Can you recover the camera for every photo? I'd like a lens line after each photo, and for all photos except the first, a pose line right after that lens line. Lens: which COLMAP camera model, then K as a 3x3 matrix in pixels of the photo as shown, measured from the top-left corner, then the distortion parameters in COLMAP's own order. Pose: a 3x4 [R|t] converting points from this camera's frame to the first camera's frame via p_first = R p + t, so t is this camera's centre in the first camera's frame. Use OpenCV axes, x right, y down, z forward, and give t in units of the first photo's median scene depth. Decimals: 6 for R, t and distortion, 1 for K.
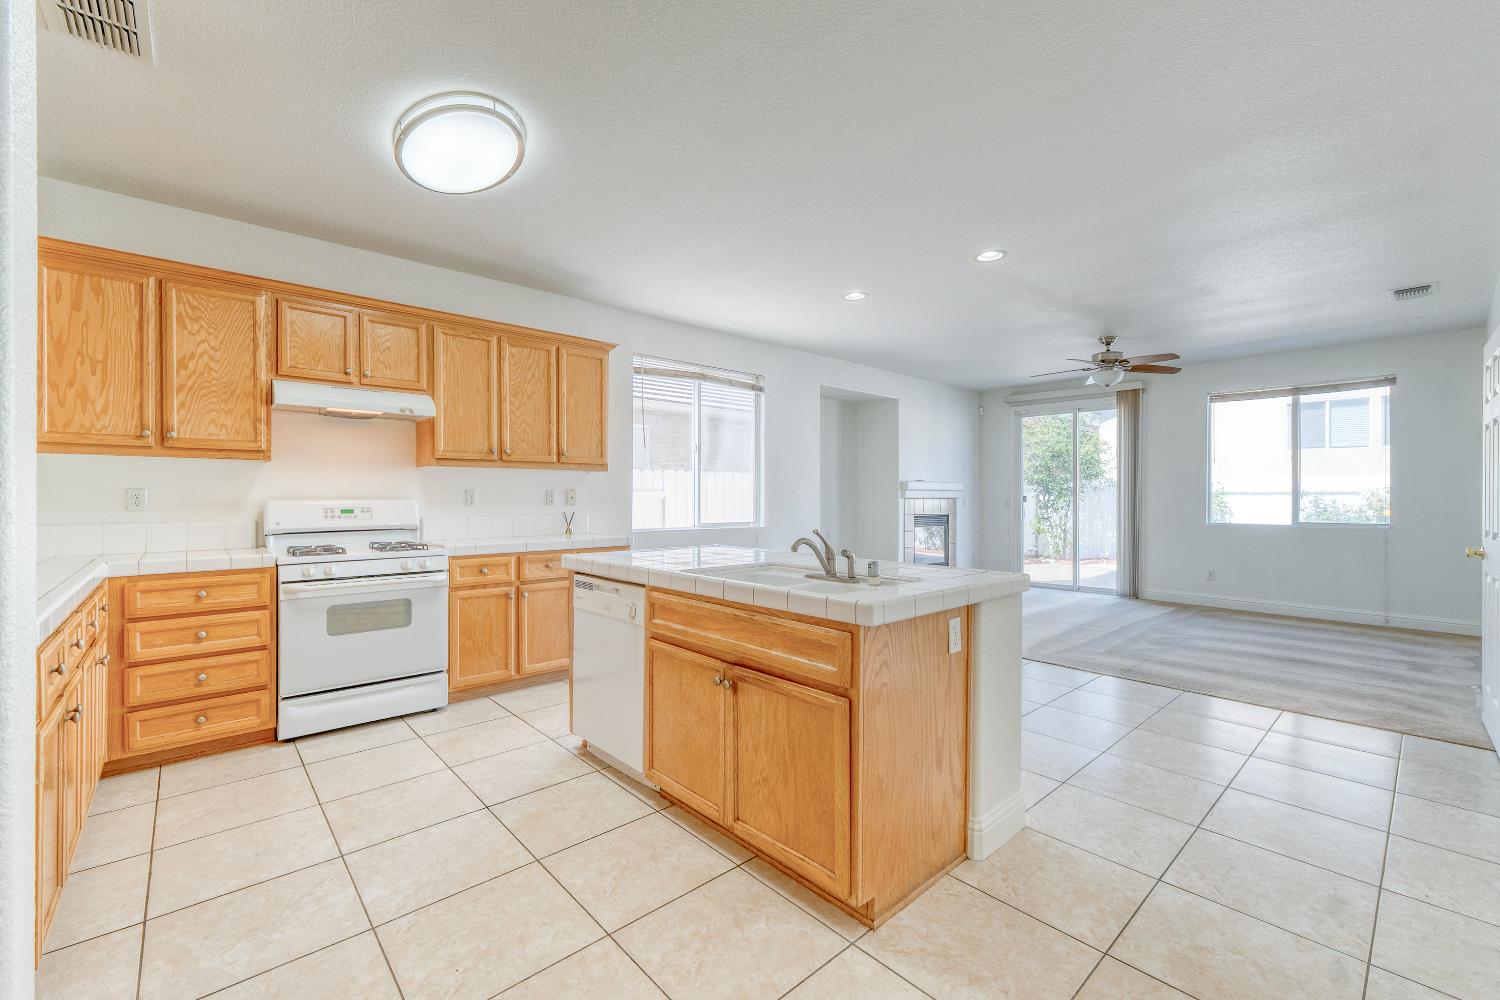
lens RADIAL K [[620.9, 0, 752.8], [0, 620.9, 497.9], [0, 0, 1]] dist [0.000491, 0.000173]
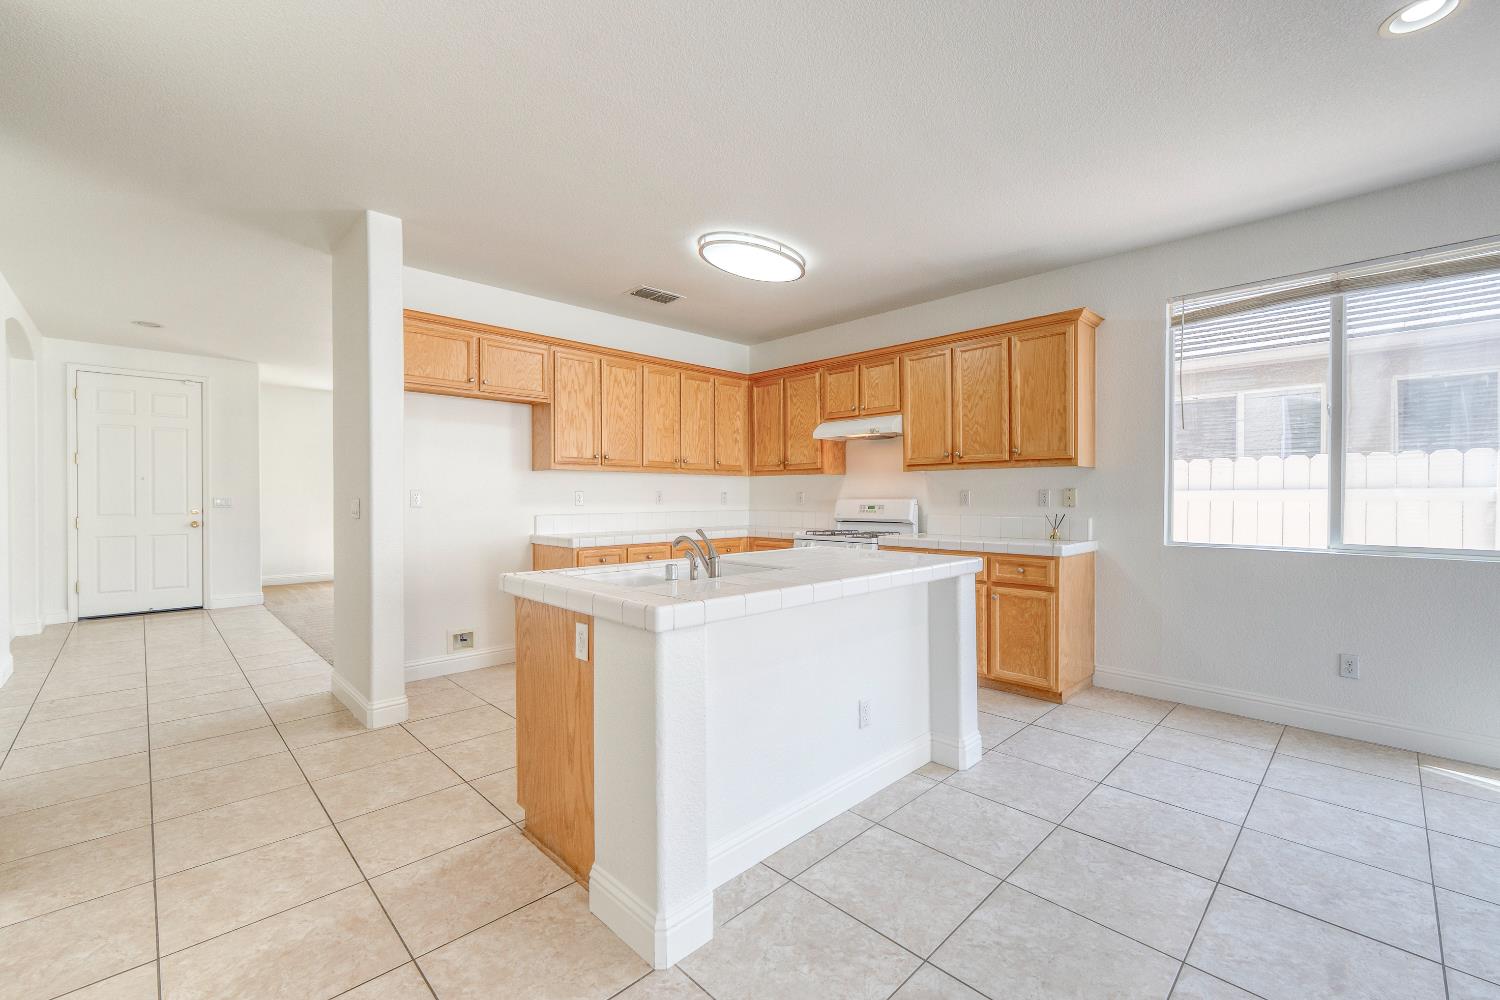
lens RADIAL K [[620.9, 0, 752.8], [0, 620.9, 497.9], [0, 0, 1]] dist [0.000491, 0.000173]
pose [[0.040074, 0.001598, -0.999195, 0.640388], [-0.003992, 0.999991, 0.001440, -0.000620], [0.999189, 0.003931, 0.040080, 0.608978]]
